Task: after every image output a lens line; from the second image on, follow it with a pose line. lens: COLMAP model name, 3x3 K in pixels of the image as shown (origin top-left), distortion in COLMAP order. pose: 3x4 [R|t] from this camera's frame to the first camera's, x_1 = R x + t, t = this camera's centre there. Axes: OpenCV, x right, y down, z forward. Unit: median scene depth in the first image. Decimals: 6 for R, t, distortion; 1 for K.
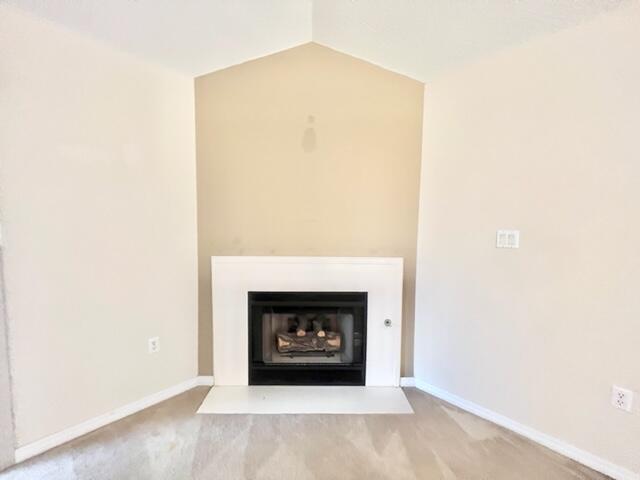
lens RADIAL K [[261.7, 0, 320.0], [0, 261.7, 240.0], [0, 0, 1]] dist [-0.001279, -0.000161]
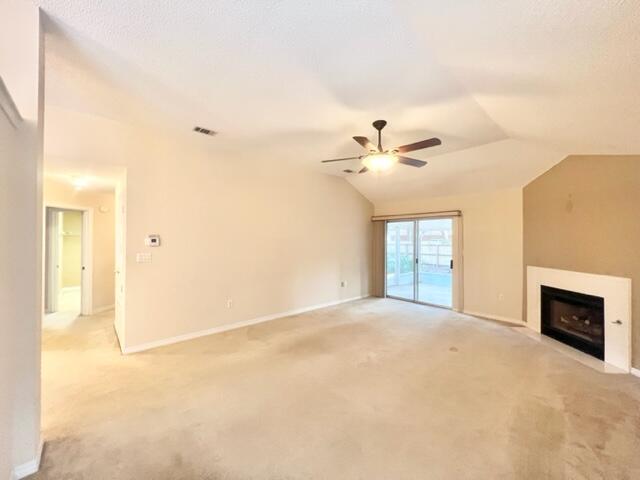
lens RADIAL K [[252.5, 0, 320.0], [0, 252.5, 240.0], [0, 0, 1]] dist [-0.000400, 0.000011]
pose [[-0.060599, -0.014843, -0.998052, 1.735609], [-0.063055, 0.997949, -0.011013, -0.020061], [0.996169, 0.062265, -0.061411, -0.586393]]
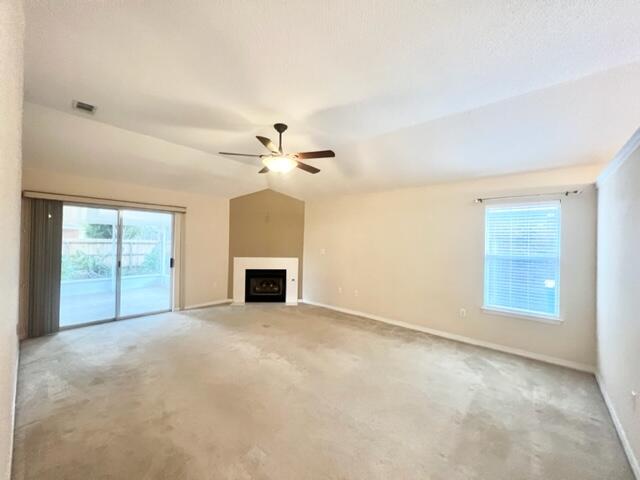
lens RADIAL K [[252.5, 0, 320.0], [0, 252.5, 240.0], [0, 0, 1]] dist [-0.000400, 0.000011]
pose [[0.998509, 0.007446, 0.054082, 0.398872], [-0.004170, 0.998164, -0.060430, 0.033803], [-0.054433, 0.060114, 0.996706, -1.871123]]
